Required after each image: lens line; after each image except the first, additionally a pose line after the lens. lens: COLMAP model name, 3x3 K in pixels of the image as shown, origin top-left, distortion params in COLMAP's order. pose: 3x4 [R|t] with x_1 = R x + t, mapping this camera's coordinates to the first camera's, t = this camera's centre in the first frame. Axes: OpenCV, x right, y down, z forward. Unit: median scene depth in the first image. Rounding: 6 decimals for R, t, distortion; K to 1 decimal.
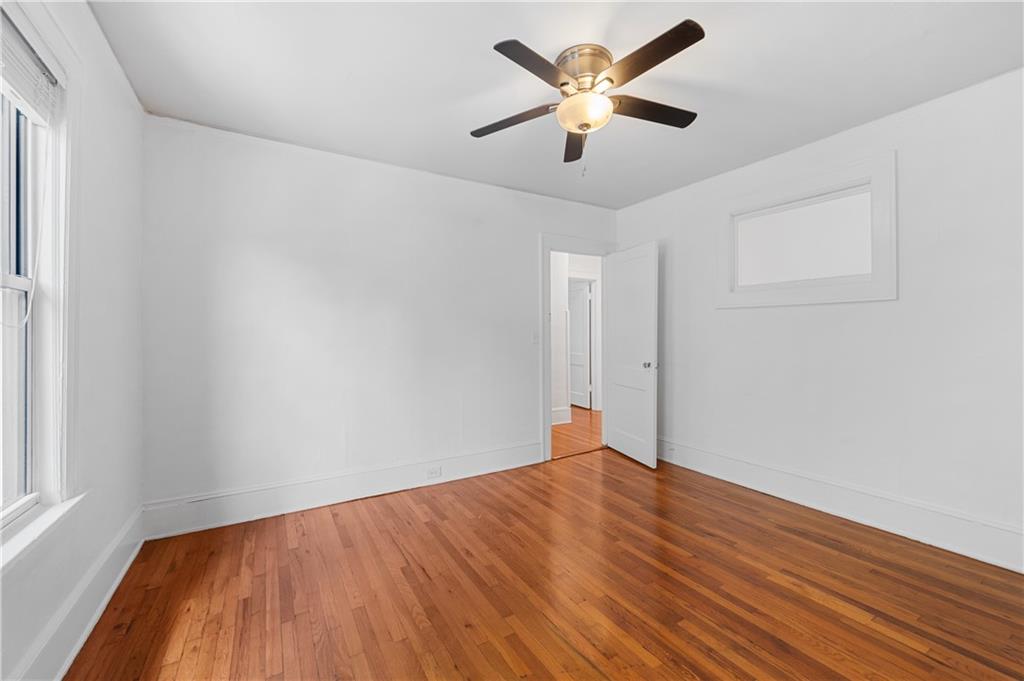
lens RADIAL K [[410.7, 0, 512.0], [0, 410.7, 338.8], [0, 0, 1]] dist [-0.009510, 0.000044]
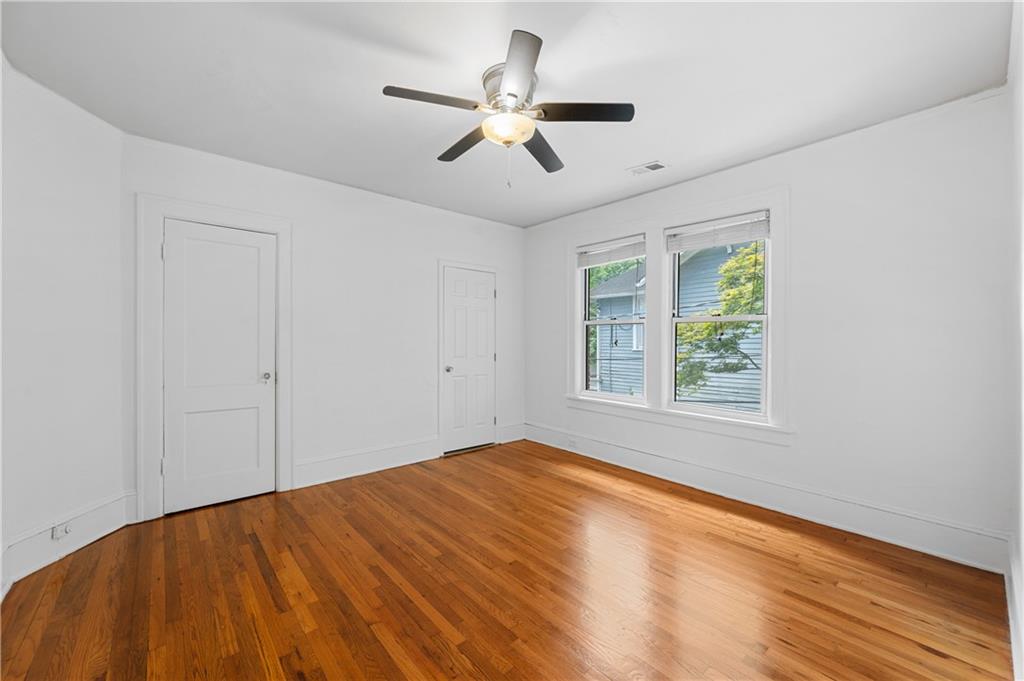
lens RADIAL K [[410.7, 0, 512.0], [0, 410.7, 338.8], [0, 0, 1]] dist [-0.009510, 0.000044]
pose [[-0.985274, 0.002186, -0.170968, 0.384565], [0.001379, 0.999987, 0.004839, -0.021015], [0.170976, 0.004532, -0.985265, 2.230178]]
